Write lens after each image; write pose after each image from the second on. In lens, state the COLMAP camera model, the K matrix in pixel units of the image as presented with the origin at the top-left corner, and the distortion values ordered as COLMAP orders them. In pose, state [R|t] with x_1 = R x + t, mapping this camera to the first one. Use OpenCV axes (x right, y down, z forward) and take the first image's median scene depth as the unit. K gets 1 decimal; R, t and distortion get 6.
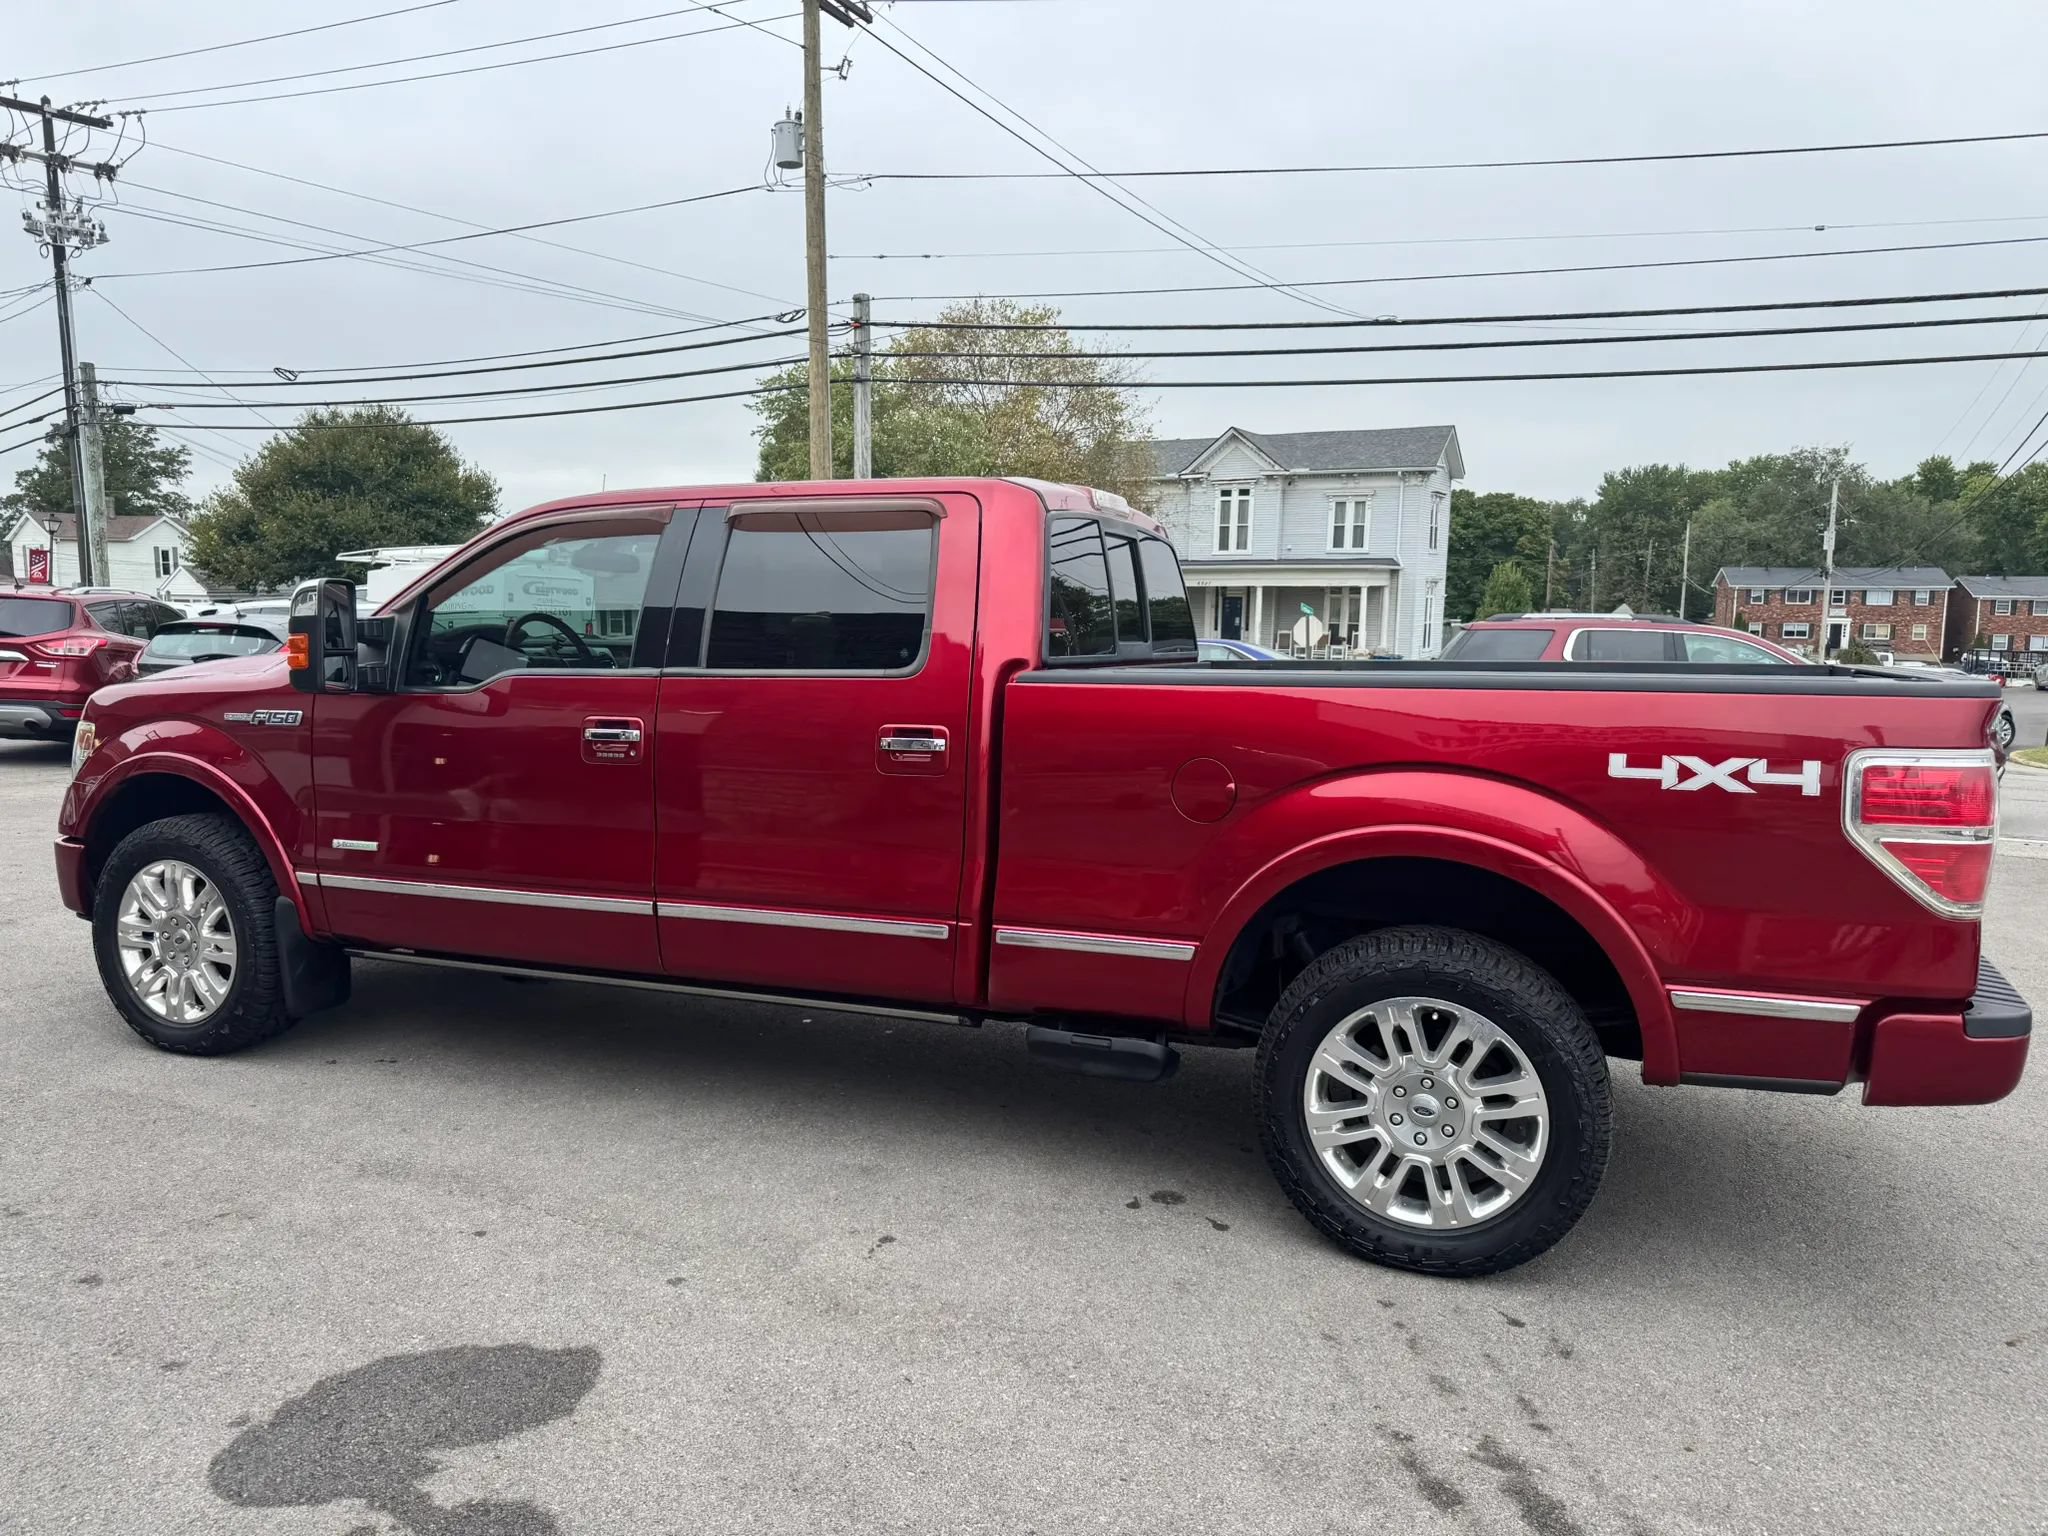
lens RADIAL K [[1451.6, 0, 1015.4], [0, 1451.6, 773.0], [0, 0, 1]] dist [0.019268, -0.025210]
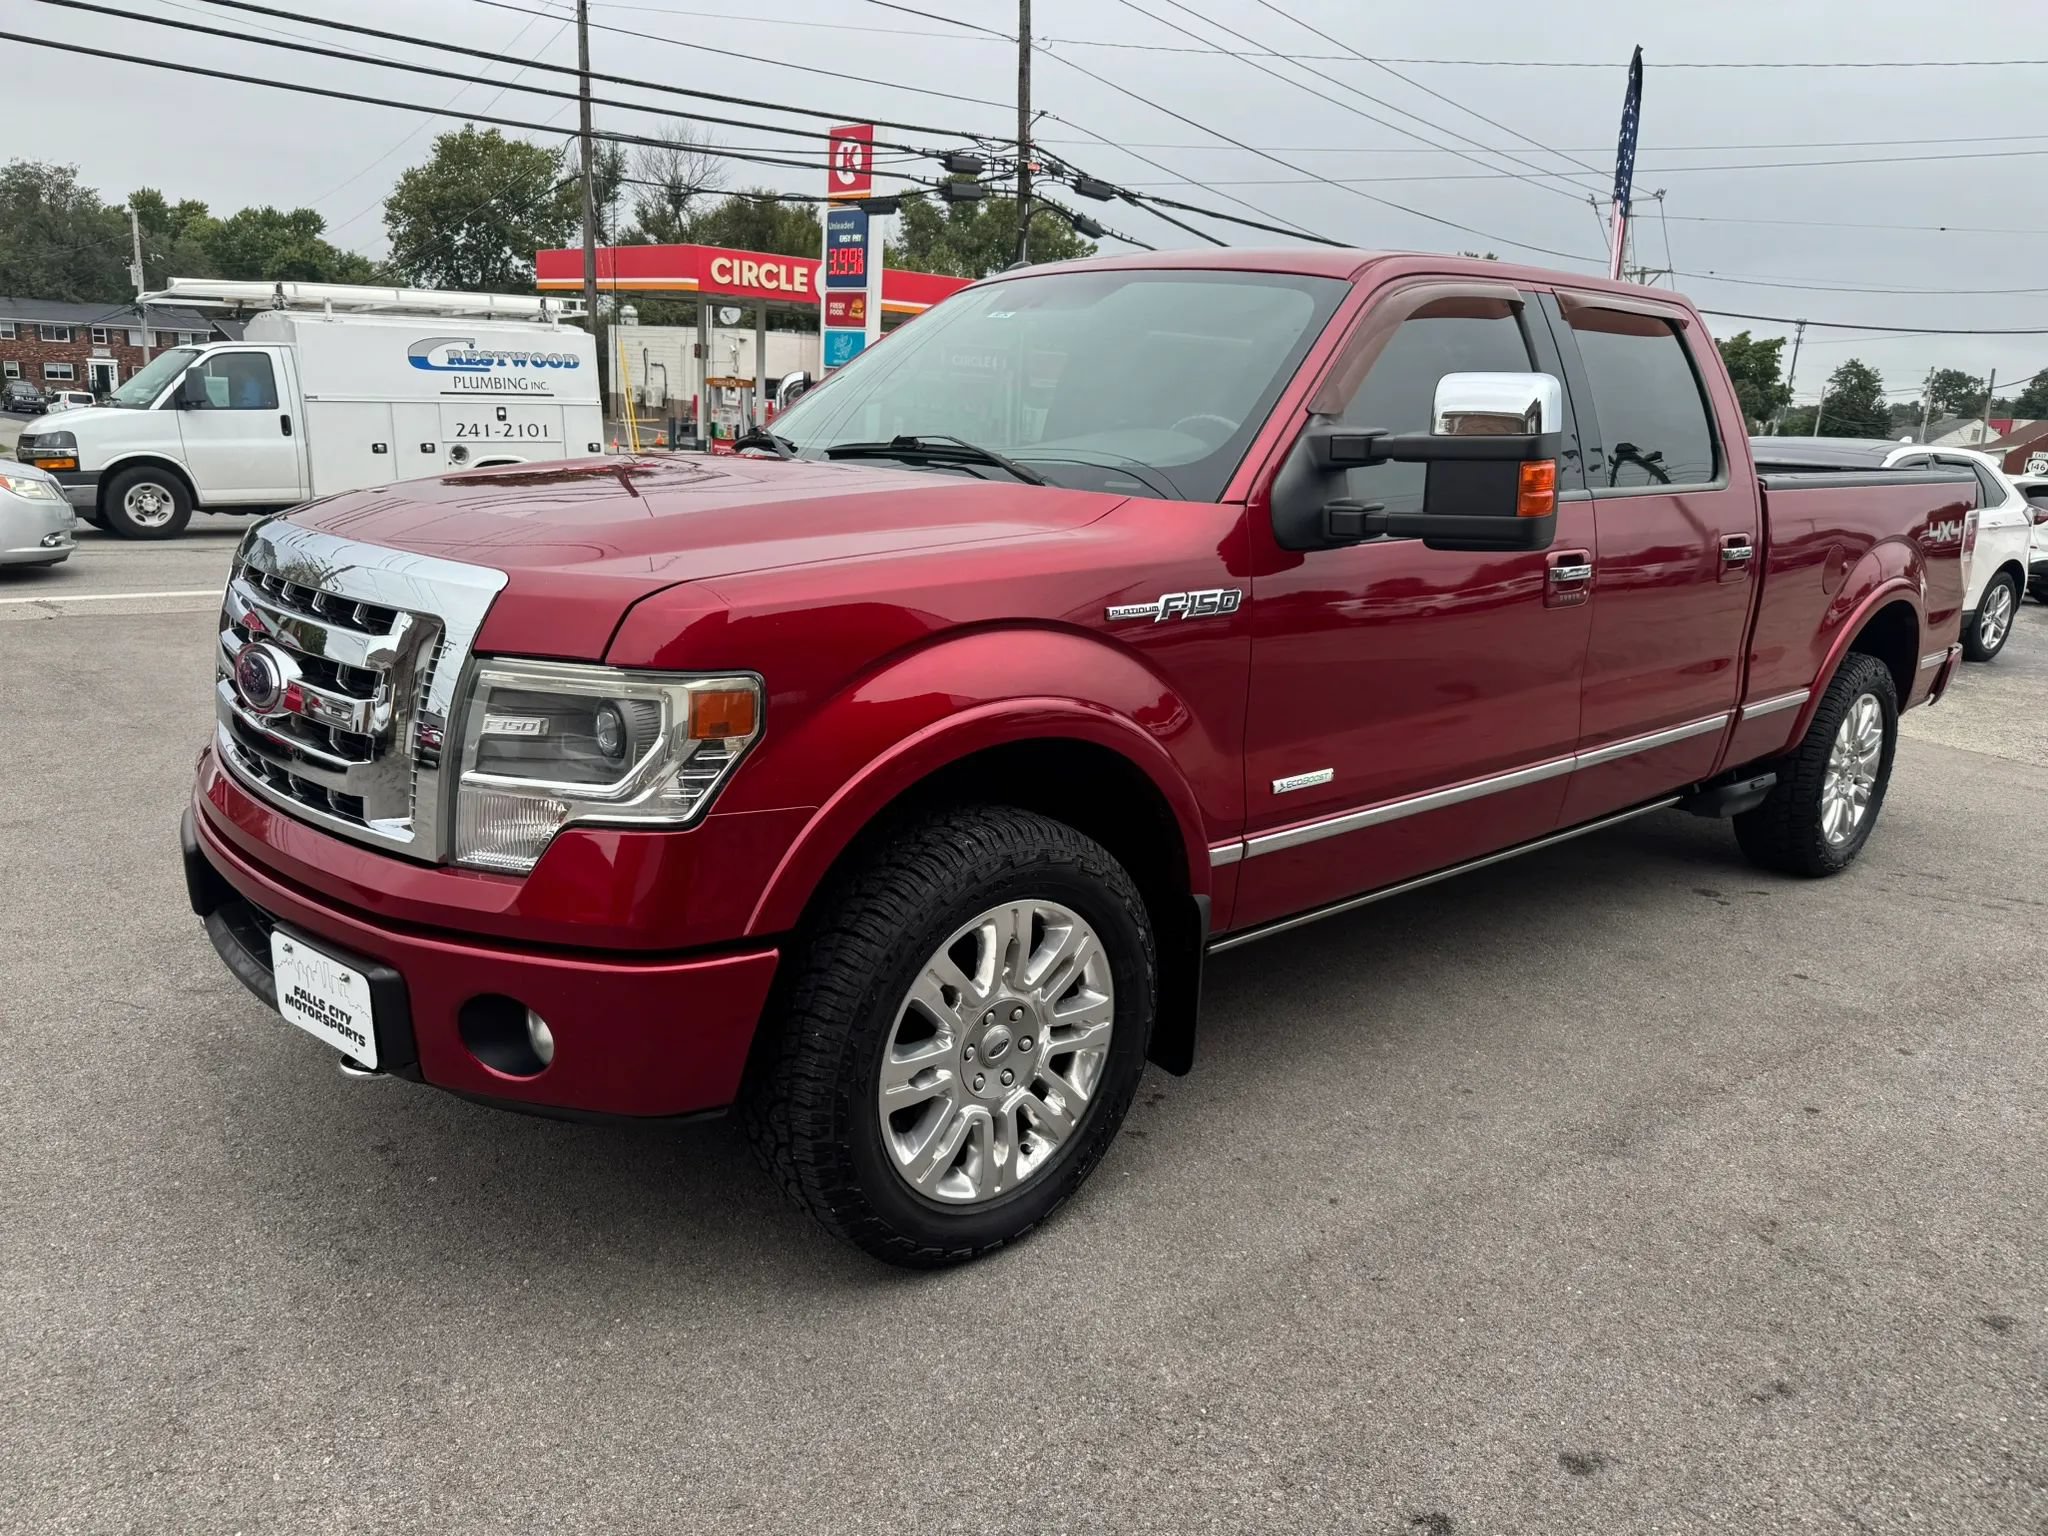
lens RADIAL K [[1451.6, 0, 1017.6], [0, 1451.6, 782.5], [0, 0, 1]] dist [0.019268, -0.025210]
pose [[0.449395, -0.216181, 0.866781, -0.227675], [0.059271, 0.975355, 0.212530, -0.020311], [-0.891365, -0.044135, 0.451133, 0.173079]]
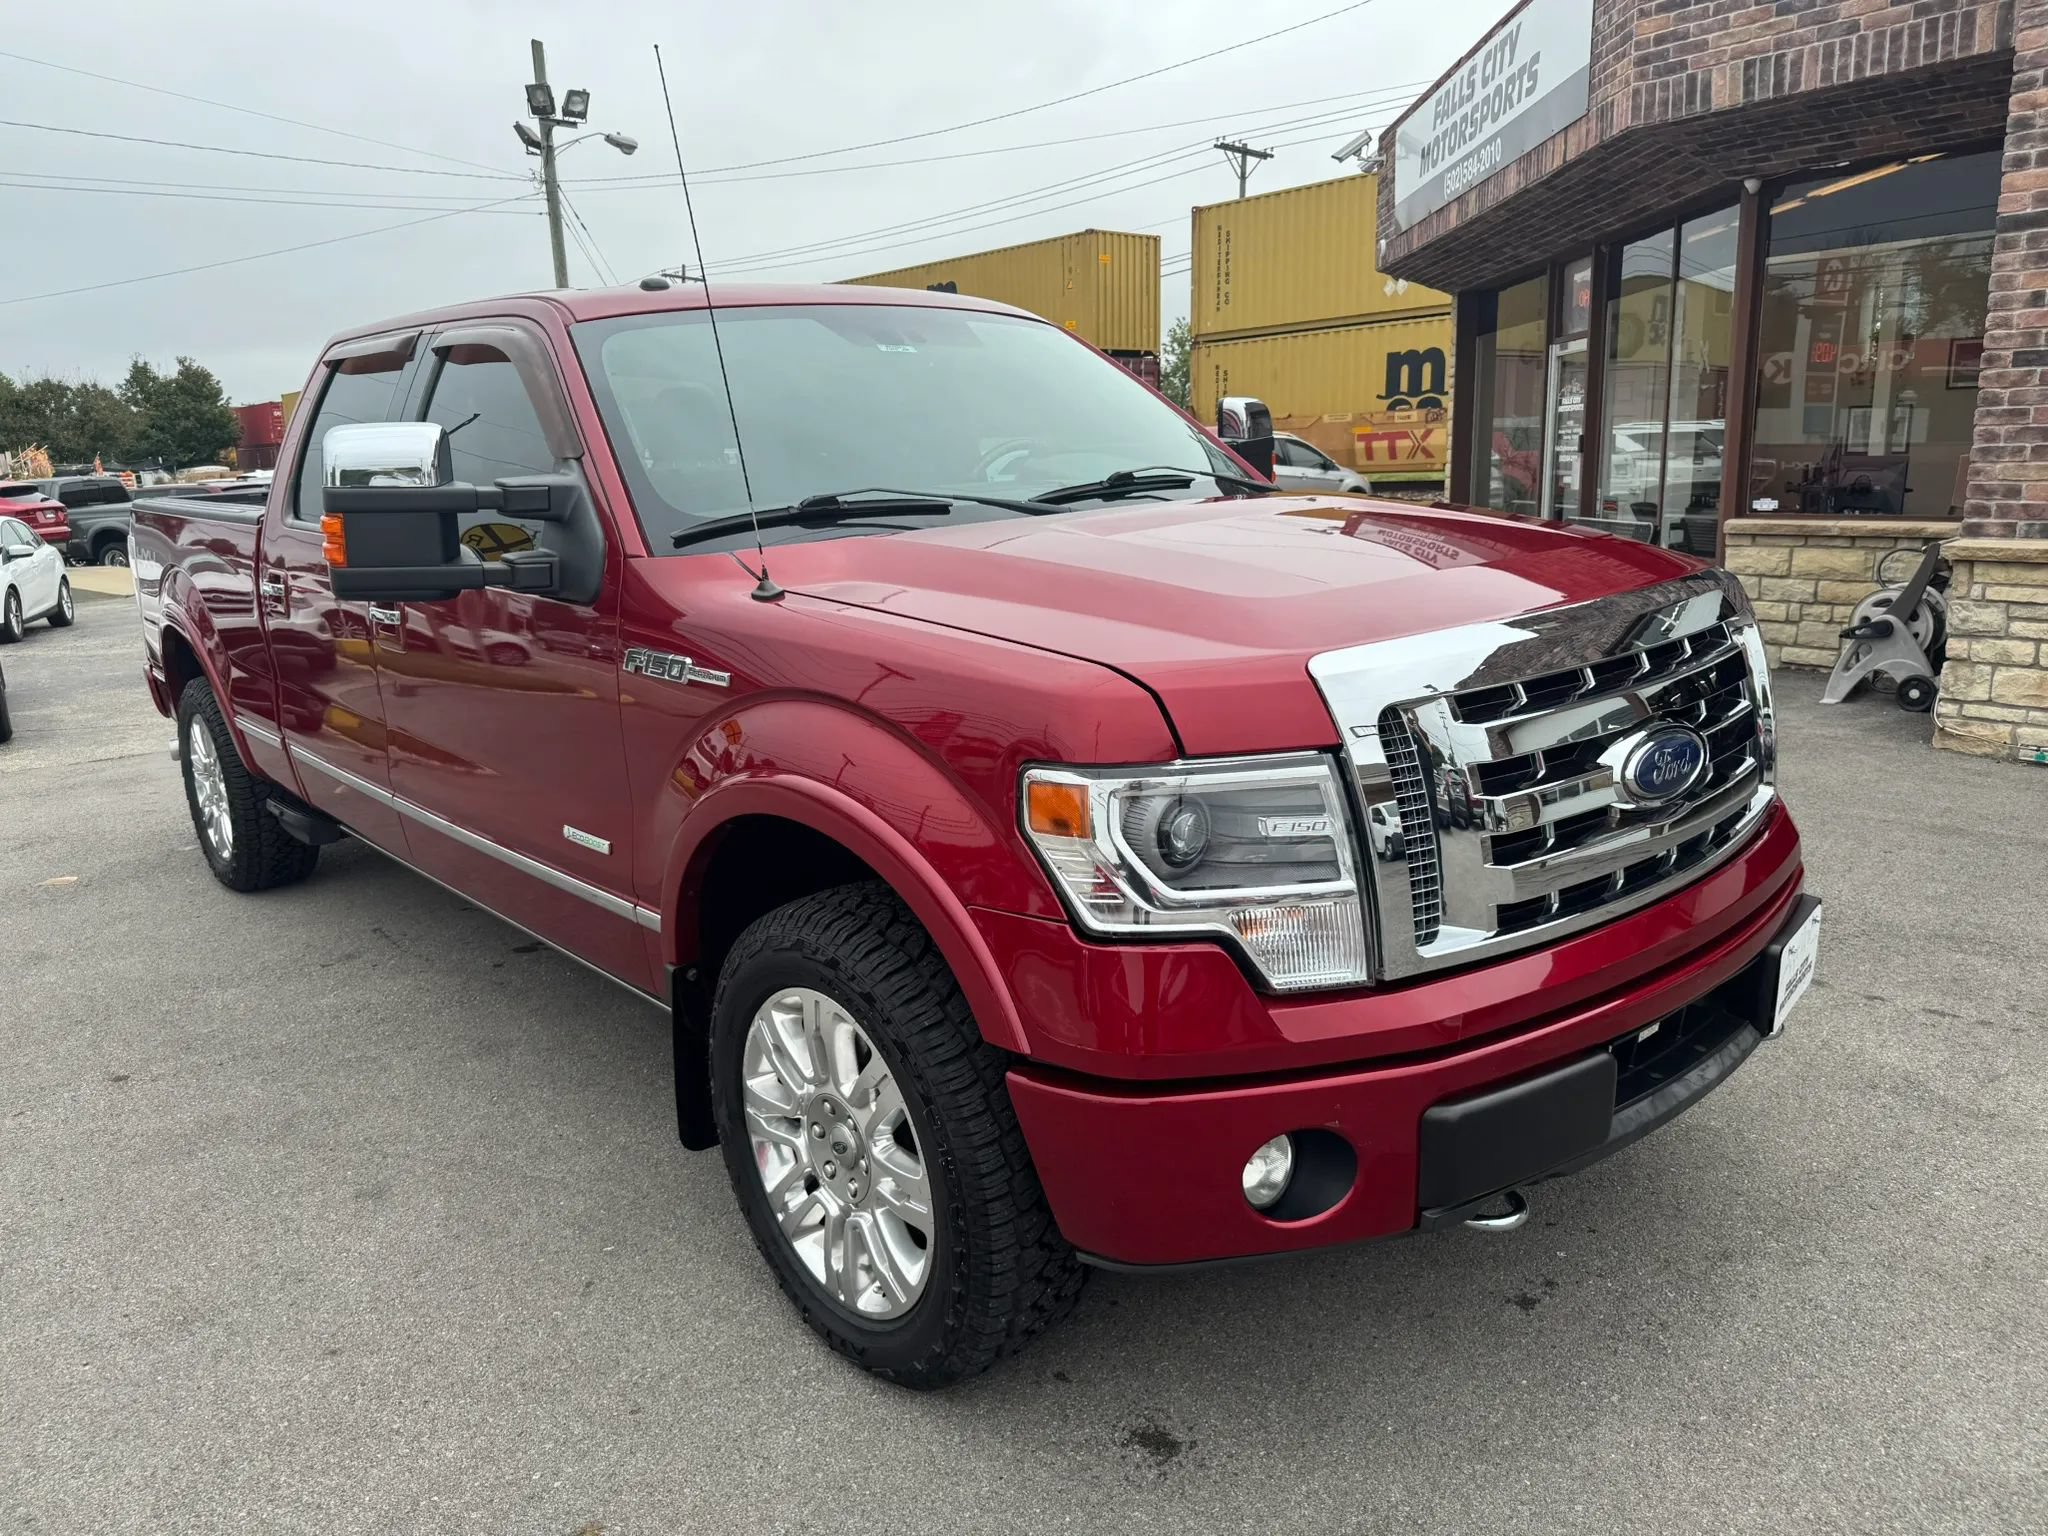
lens RADIAL K [[1451.6, 0, 1019.9], [0, 1451.6, 776.4], [0, 0, 1]] dist [0.019268, -0.025210]
pose [[-0.888484, -0.082068, 0.451510, -0.157954], [0.079628, 0.941385, 0.327800, -0.043892], [-0.451947, 0.327198, -0.829871, 0.386891]]
